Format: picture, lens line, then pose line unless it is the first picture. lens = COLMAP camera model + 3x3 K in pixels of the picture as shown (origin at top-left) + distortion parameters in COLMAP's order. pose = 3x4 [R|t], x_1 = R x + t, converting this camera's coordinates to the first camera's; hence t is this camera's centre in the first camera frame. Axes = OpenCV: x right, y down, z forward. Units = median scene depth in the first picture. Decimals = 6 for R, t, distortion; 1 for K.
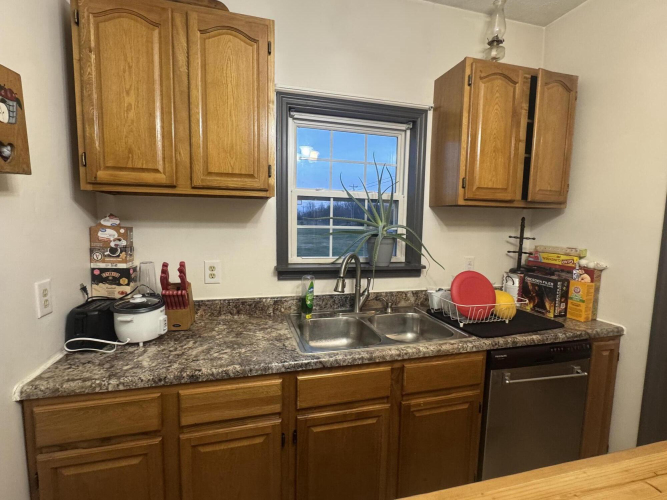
lens RADIAL K [[339.4, 0, 335.3], [0, 339.4, 248.8], [0, 0, 1]] dist [0.003915, 0.000530]
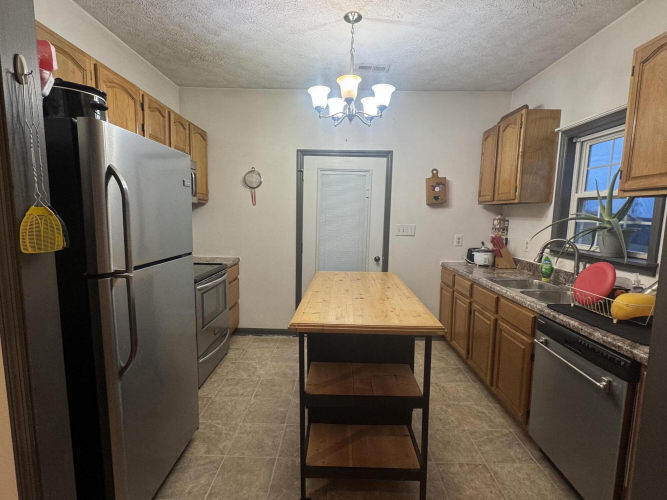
lens RADIAL K [[339.4, 0, 334.4], [0, 339.4, 252.1], [0, 0, 1]] dist [0.003915, 0.000530]
pose [[-0.288325, 0.084258, -0.953818, 1.801504], [-0.102159, 0.987729, 0.118134, -0.003101], [0.952067, 0.131502, -0.276179, 0.567748]]
